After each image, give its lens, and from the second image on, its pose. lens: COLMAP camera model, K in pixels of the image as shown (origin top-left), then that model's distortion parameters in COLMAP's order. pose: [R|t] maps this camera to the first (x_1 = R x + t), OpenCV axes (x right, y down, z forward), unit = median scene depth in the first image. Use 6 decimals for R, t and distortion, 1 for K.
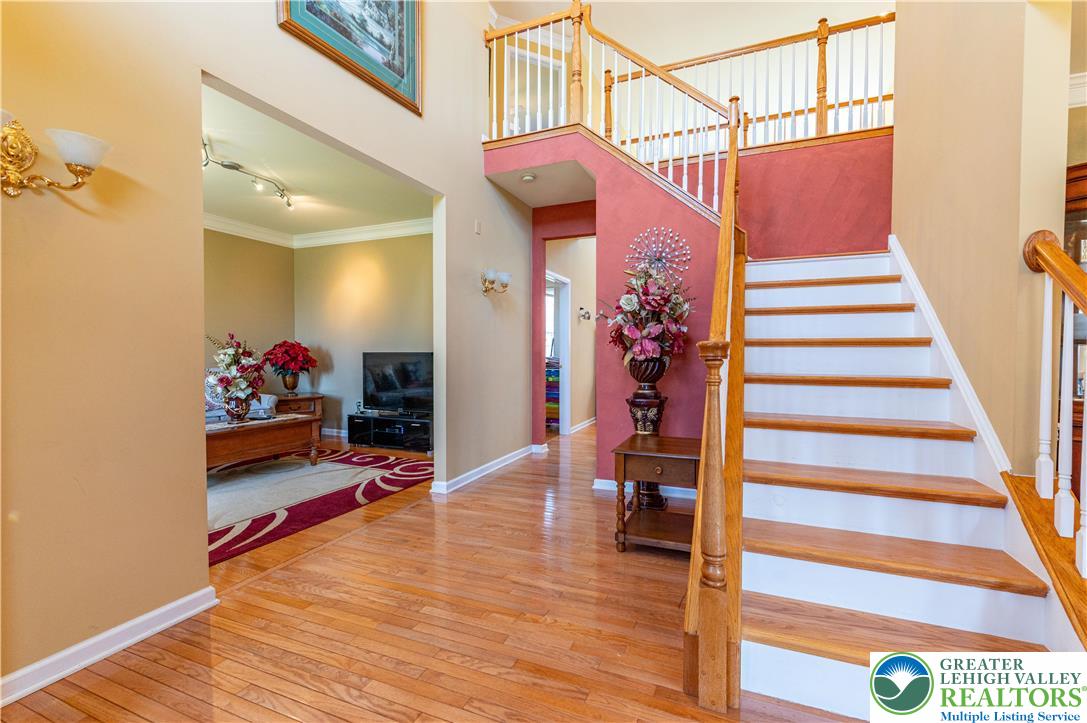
lens RADIAL K [[468.1, 0, 545.4], [0, 468.1, 357.3], [0, 0, 1]] dist [-0.001195, -0.000089]
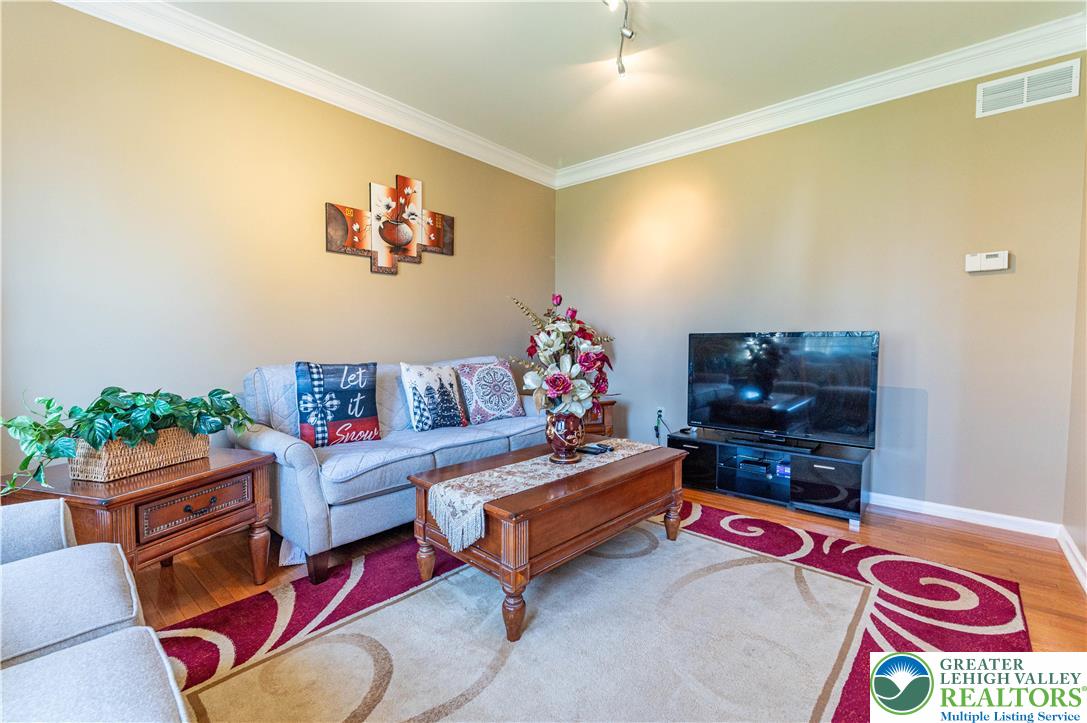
lens RADIAL K [[468.1, 0, 545.4], [0, 468.1, 357.3], [0, 0, 1]] dist [-0.001195, -0.000089]
pose [[0.953748, 0.016321, -0.300166, -0.526375], [-0.007968, 0.999547, 0.029028, 0.005405], [0.300503, -0.025294, 0.953445, 0.487585]]
